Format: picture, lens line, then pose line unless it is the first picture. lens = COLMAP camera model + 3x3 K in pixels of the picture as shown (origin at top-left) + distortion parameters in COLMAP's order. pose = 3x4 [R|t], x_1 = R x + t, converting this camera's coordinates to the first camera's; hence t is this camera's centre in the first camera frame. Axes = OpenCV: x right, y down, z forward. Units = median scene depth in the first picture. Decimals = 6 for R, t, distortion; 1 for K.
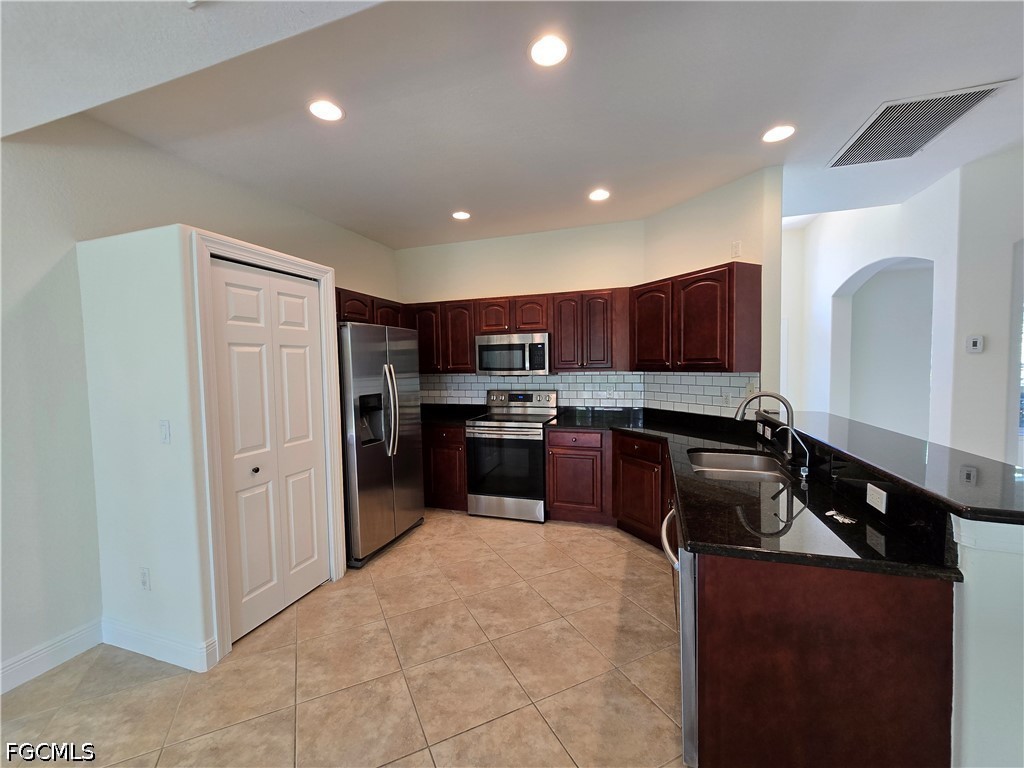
lens RADIAL K [[418.1, 0, 512.7], [0, 418.1, 378.7], [0, 0, 1]] dist [-0.004292, 0.000647]
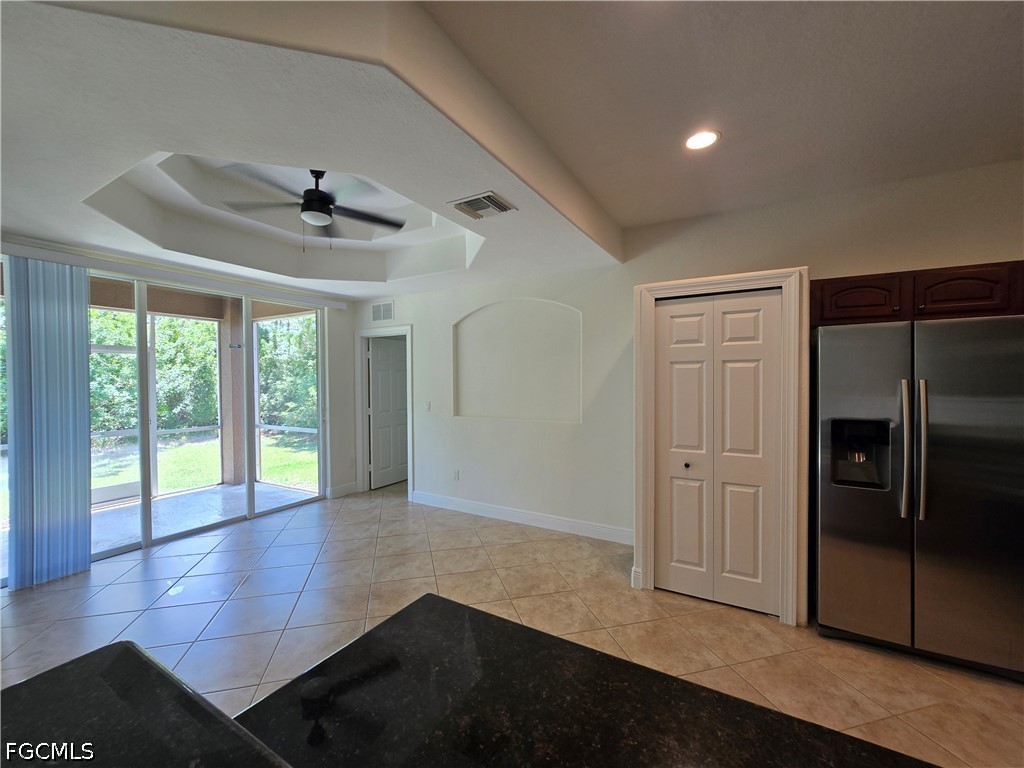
lens RADIAL K [[418.1, 0, 513.6], [0, 418.1, 384.7], [0, 0, 1]] dist [-0.004292, 0.000647]
pose [[-0.196366, 0.024563, -0.980223, 0.650597], [-0.030252, 0.999059, 0.031095, -0.037092], [0.980064, 0.035759, -0.195438, 0.715743]]
